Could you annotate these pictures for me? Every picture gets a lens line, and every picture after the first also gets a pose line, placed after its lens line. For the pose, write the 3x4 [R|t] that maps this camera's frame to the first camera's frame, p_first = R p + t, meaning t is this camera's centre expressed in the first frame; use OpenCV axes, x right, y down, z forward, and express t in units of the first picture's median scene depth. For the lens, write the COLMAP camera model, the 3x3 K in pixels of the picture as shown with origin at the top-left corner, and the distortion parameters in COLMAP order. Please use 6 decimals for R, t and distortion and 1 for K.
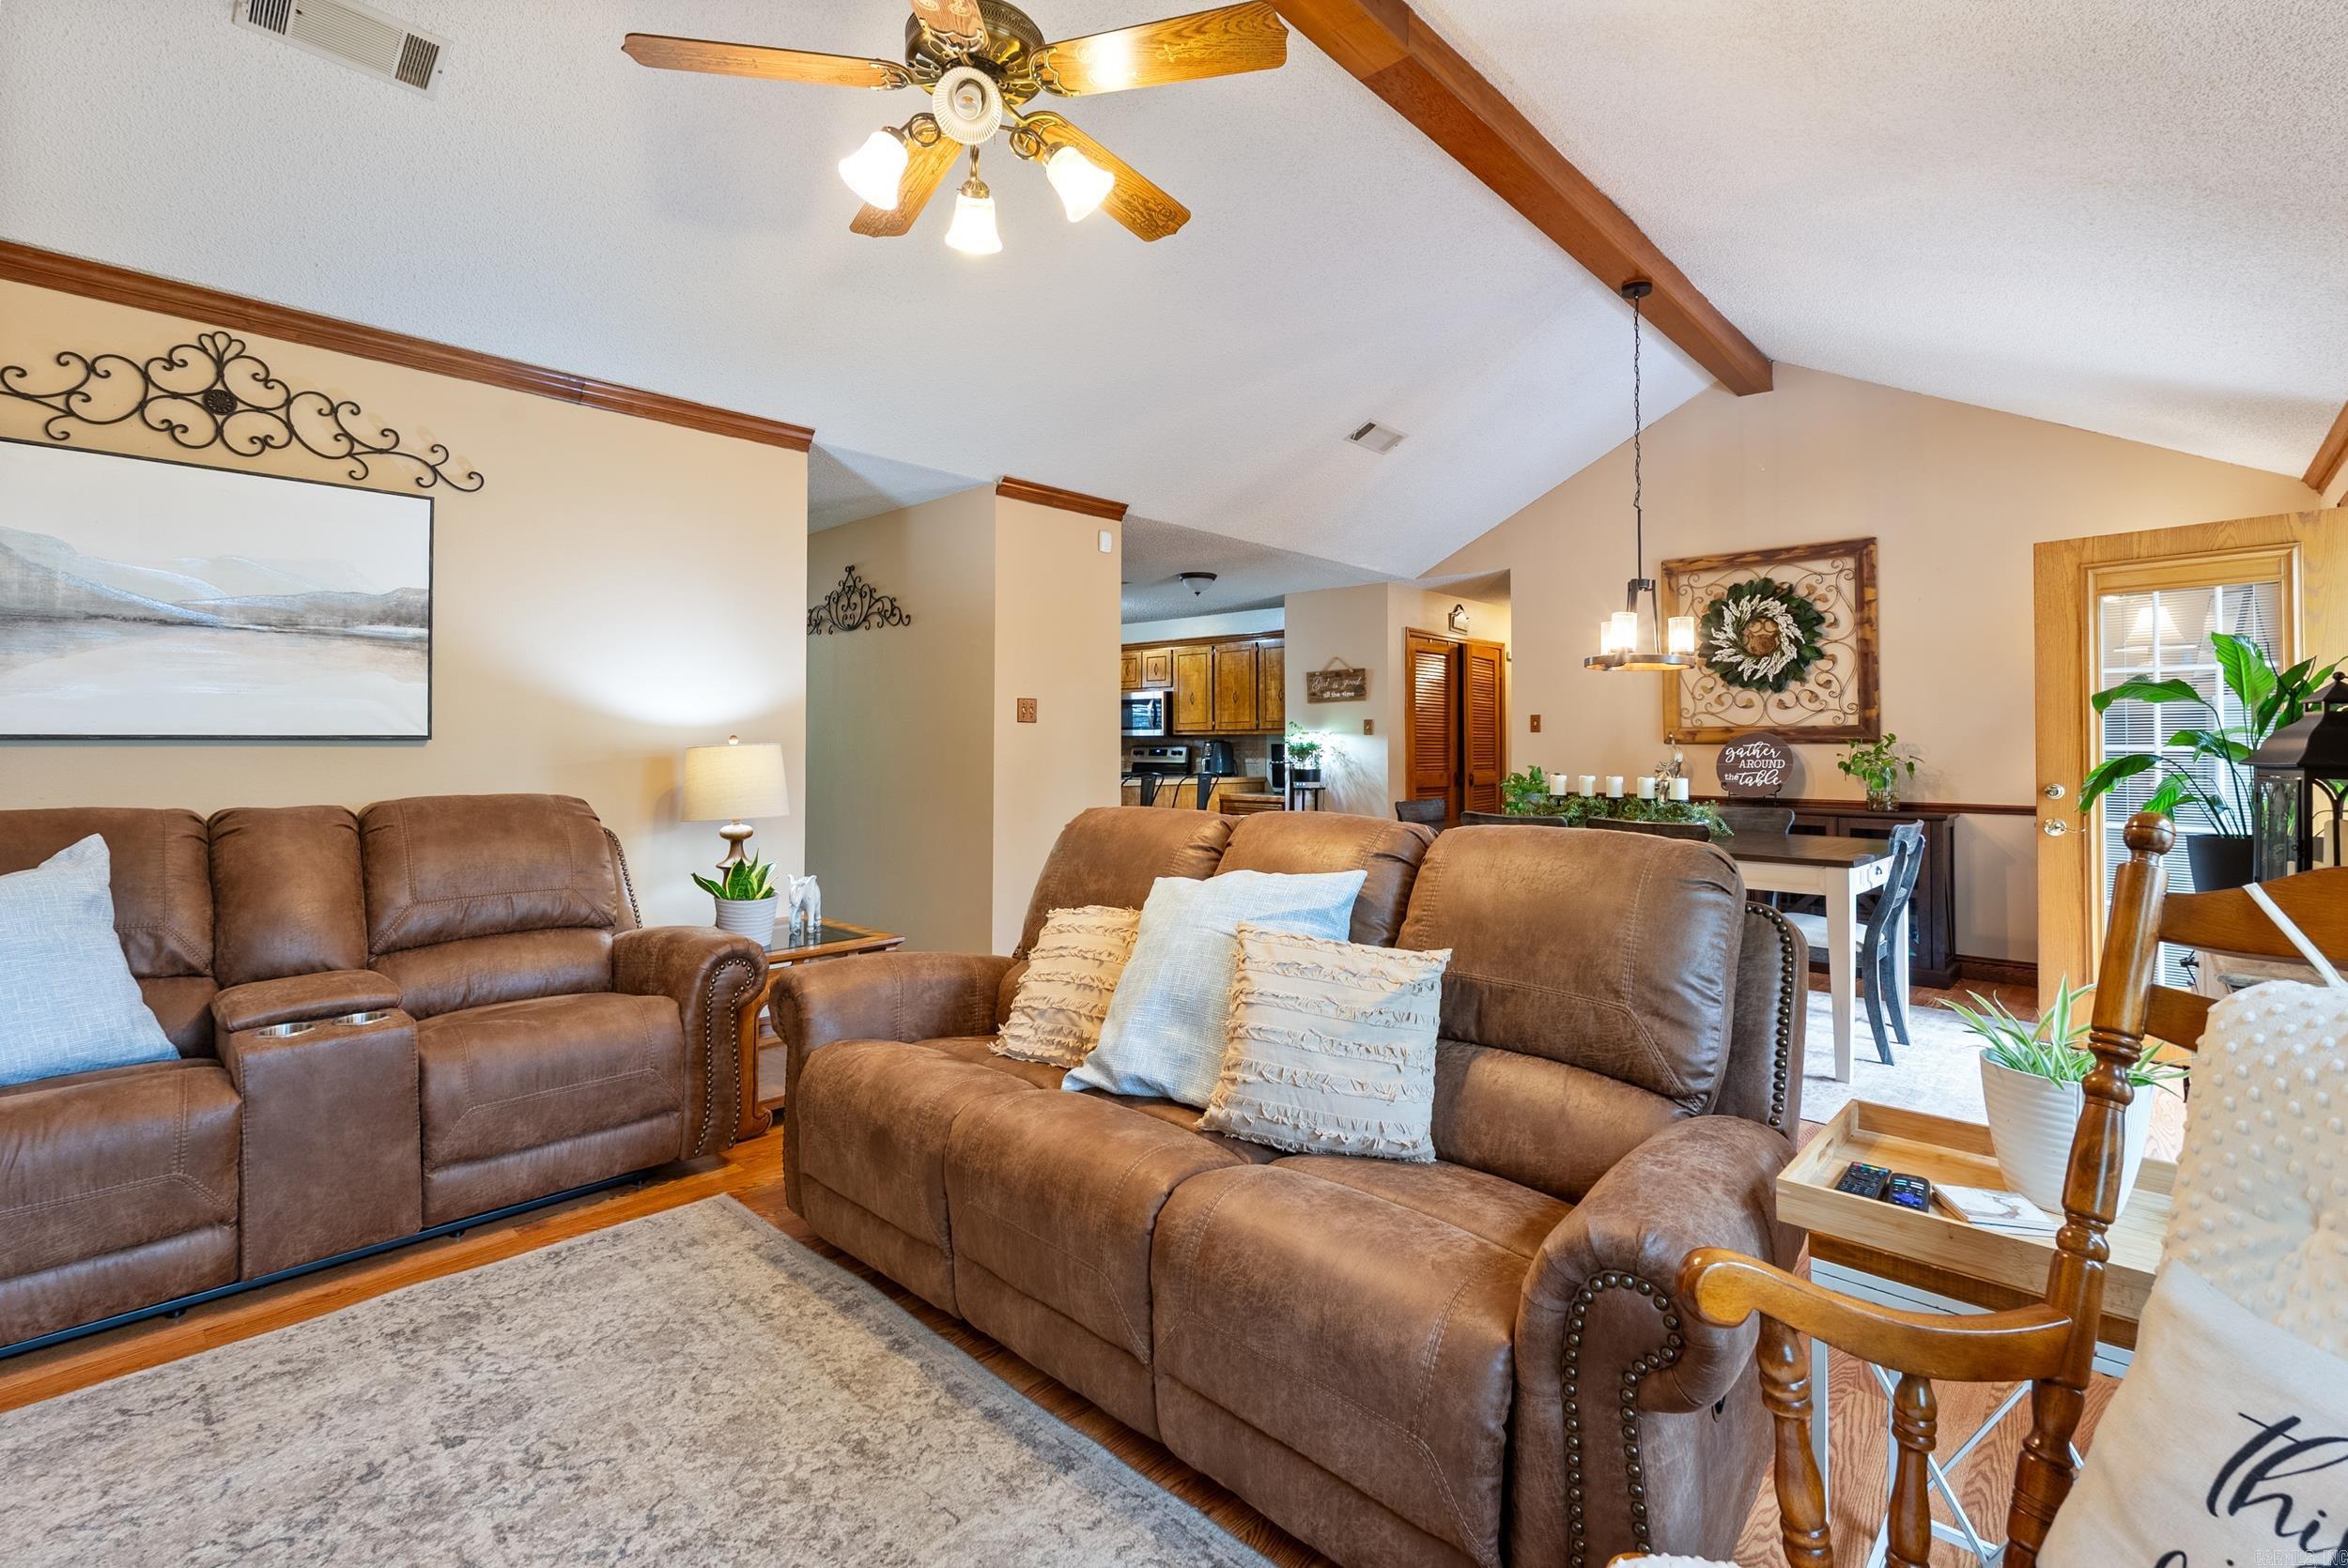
lens RADIAL K [[1058.0, 0, 1178.5], [0, 1058.0, 721.8], [0, 0, 1]] dist [-0.006284, 0.000480]
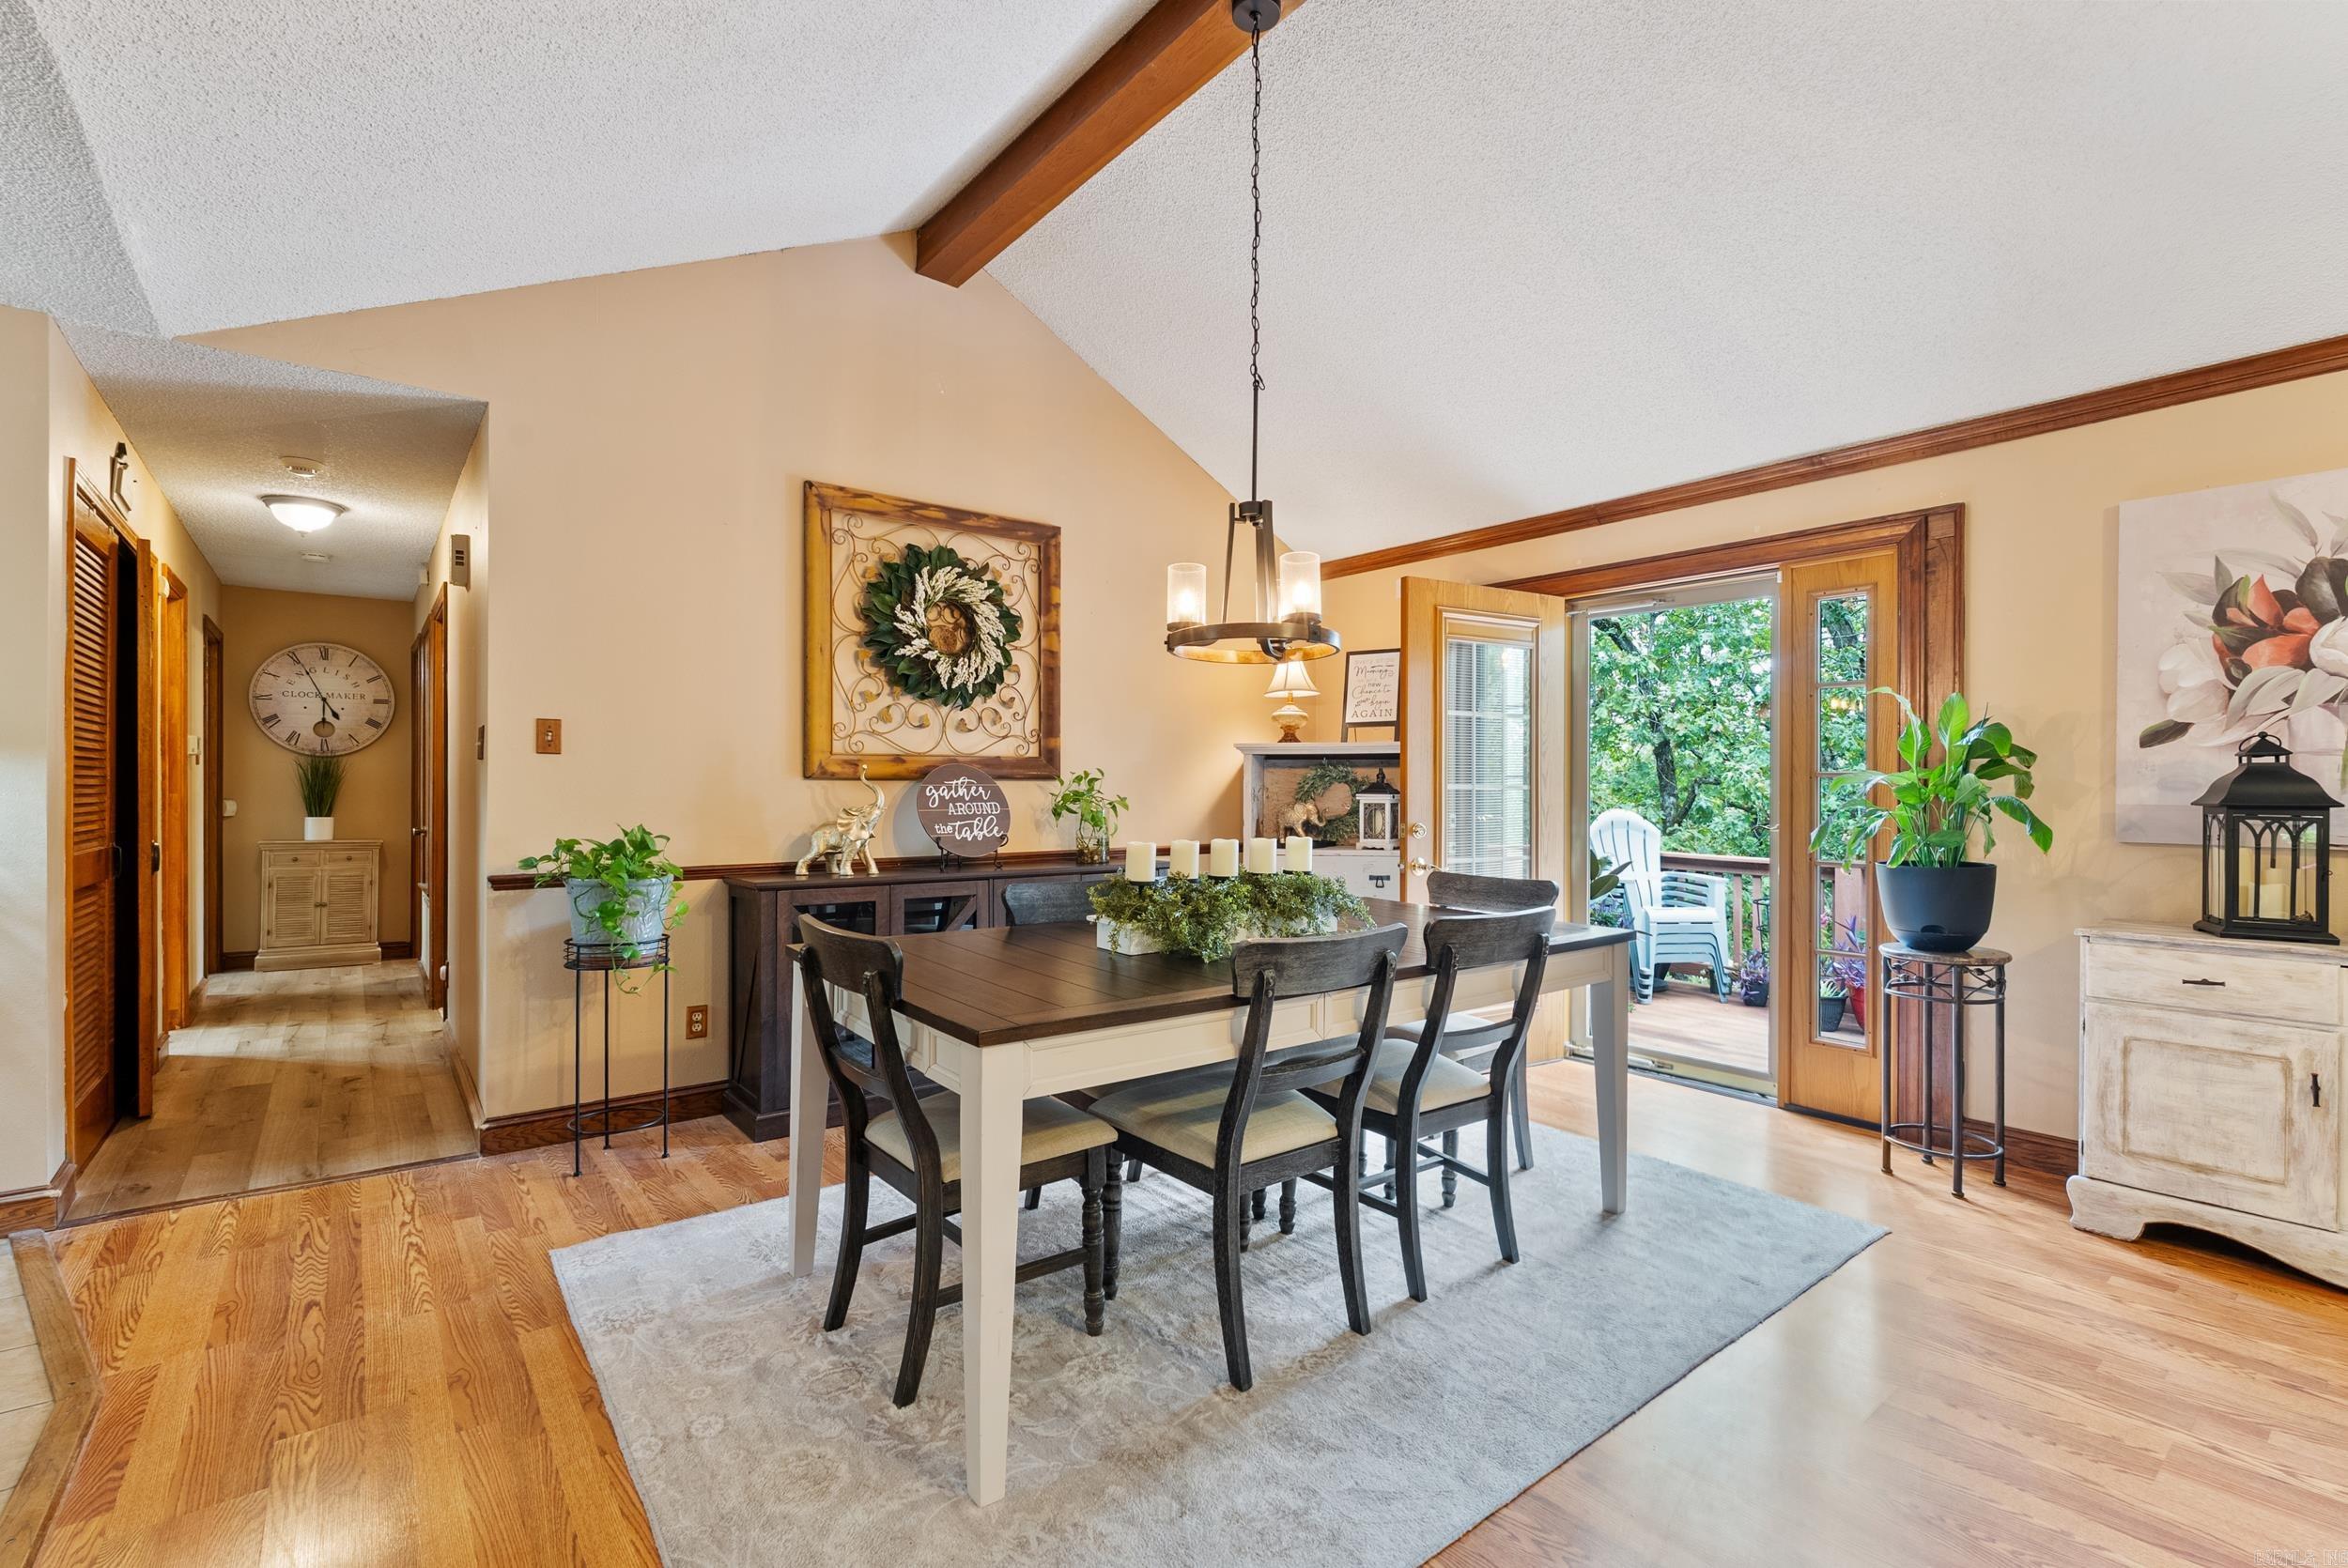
lens RADIAL K [[1031.7, 0, 1176.8], [0, 1031.7, 784.5], [0, 0, 1]] dist [-0.006746, 0.000422]
pose [[0.142621, -0.003062, 0.989773, -0.232897], [-0.026087, 0.999636, 0.006852, 0.032047], [-0.989434, -0.026798, 0.142489, 1.588034]]
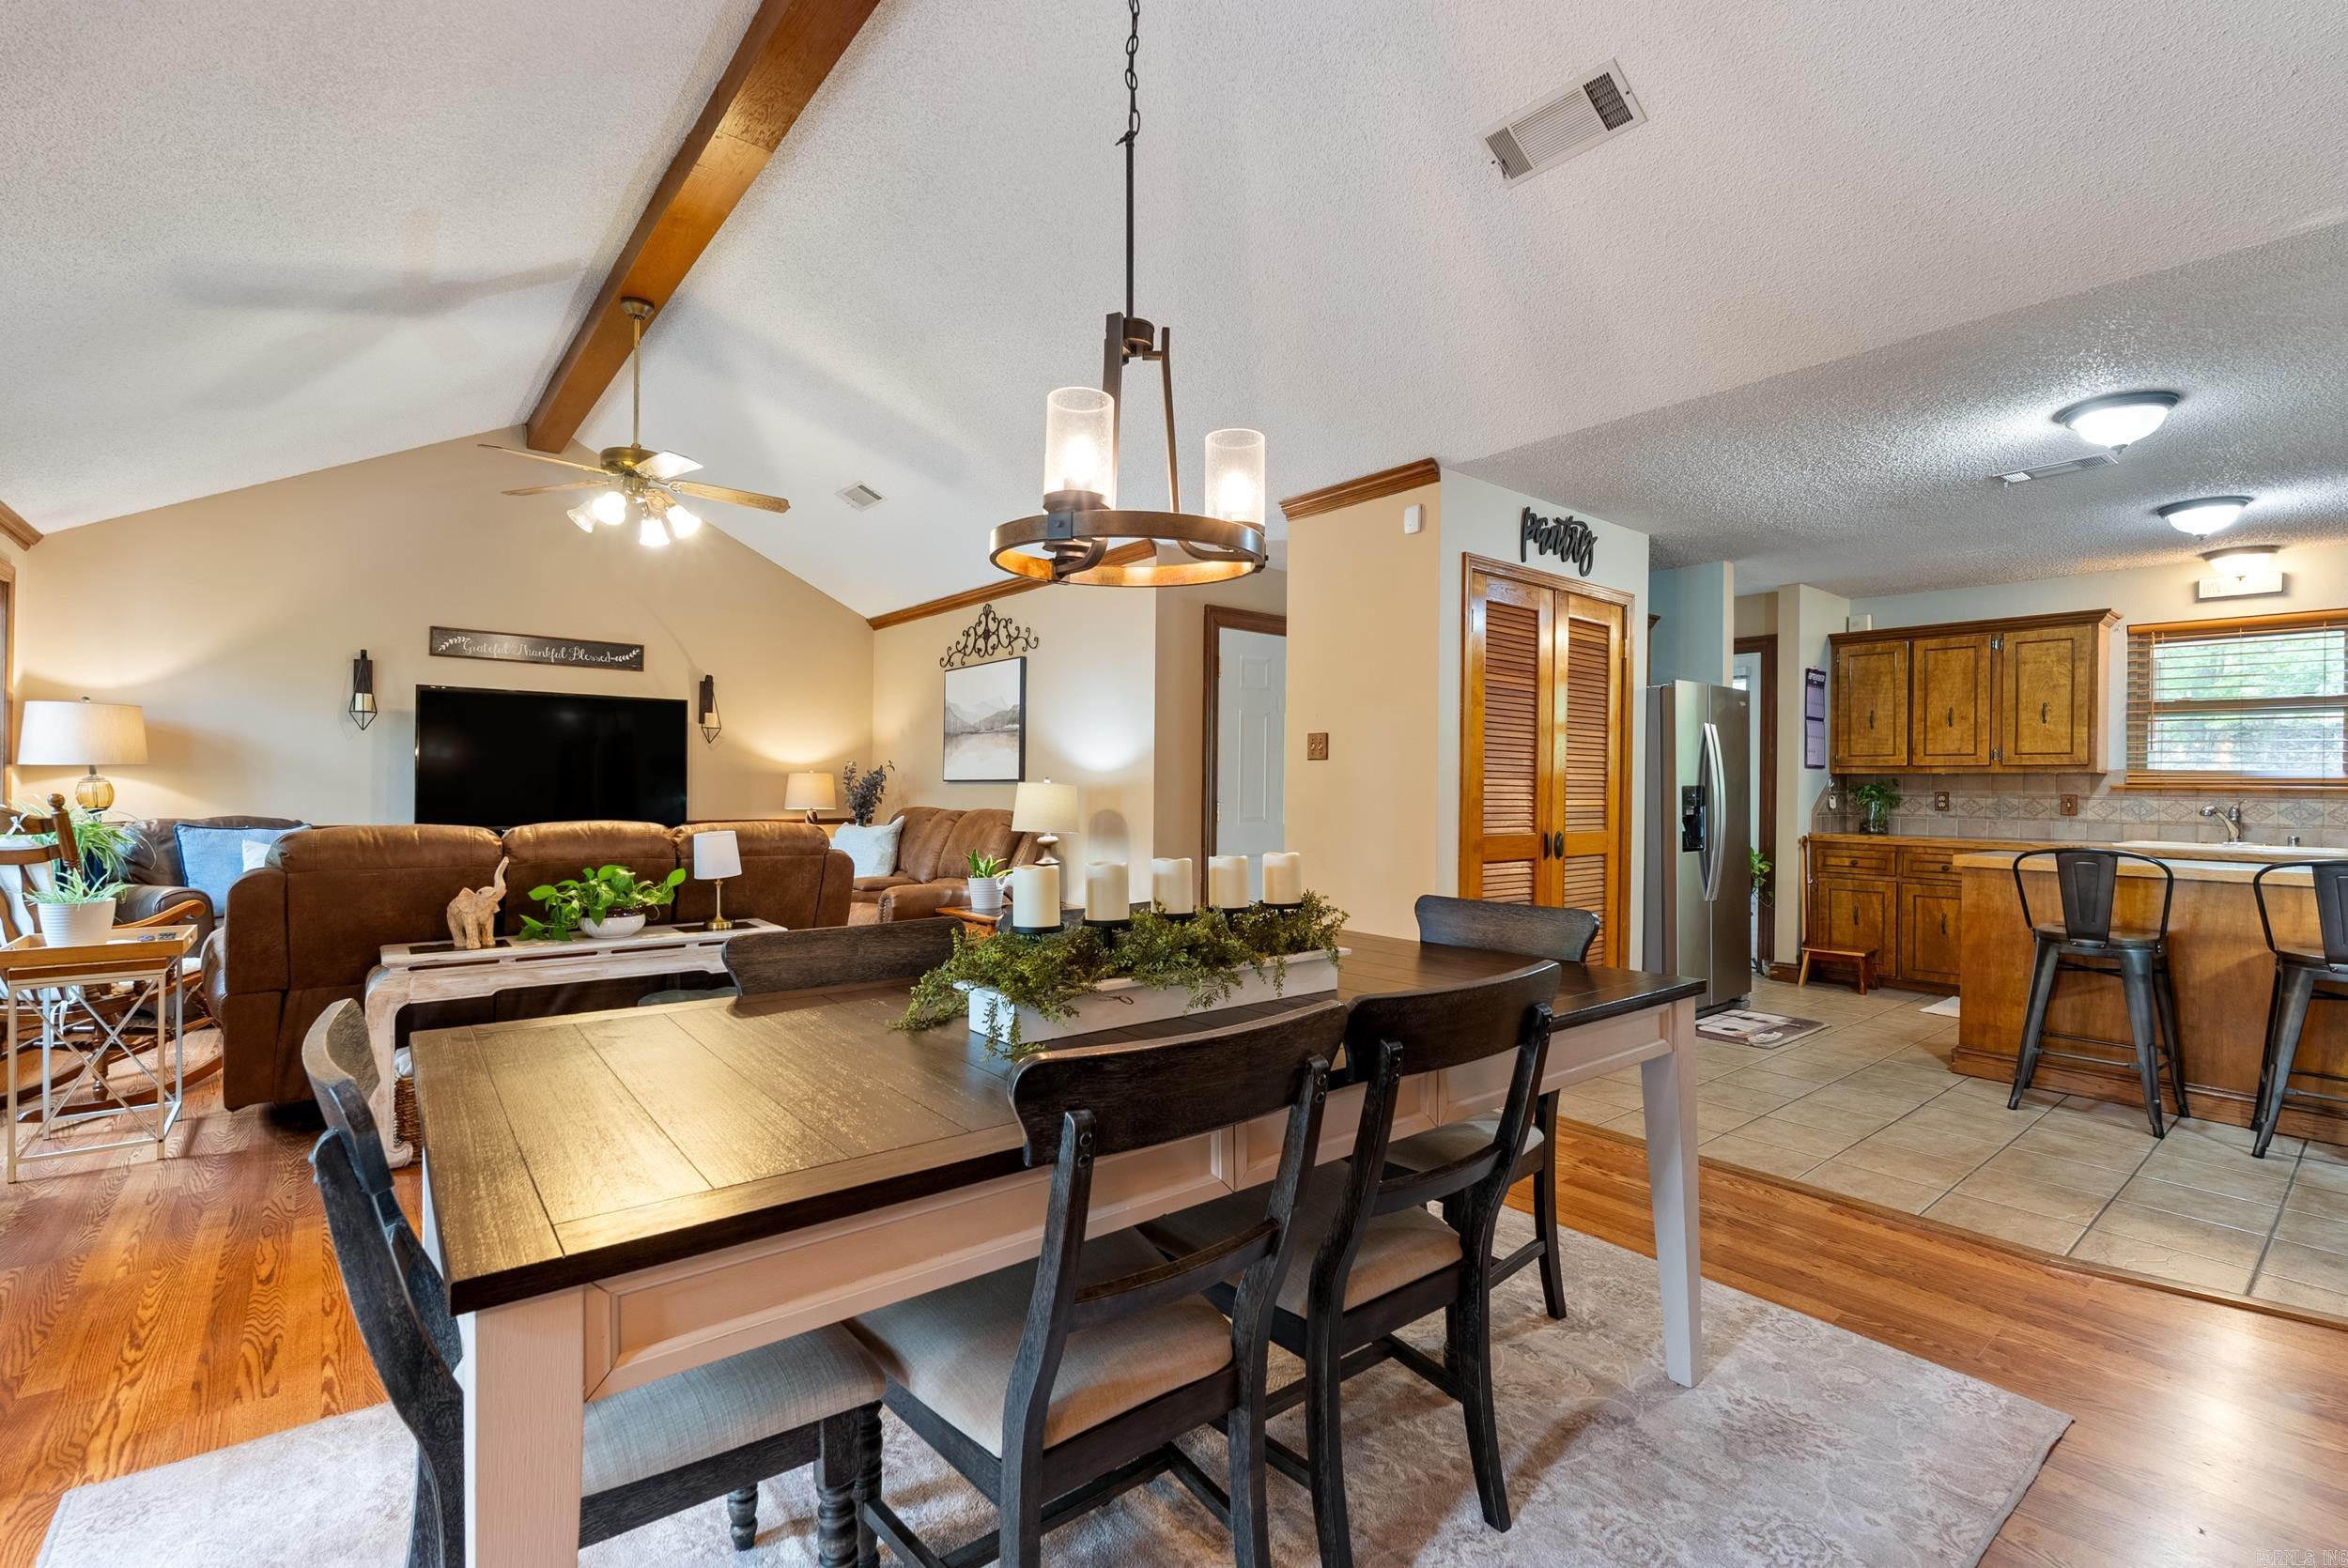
lens RADIAL K [[1031.7, 0, 1176.8], [0, 1031.7, 784.5], [0, 0, 1]] dist [-0.006746, 0.000422]
pose [[-0.130719, -0.006086, -0.991401, 1.306941], [0.013096, 0.999883, -0.007865, 0.048100], [0.991333, -0.014011, -0.130624, 1.756318]]
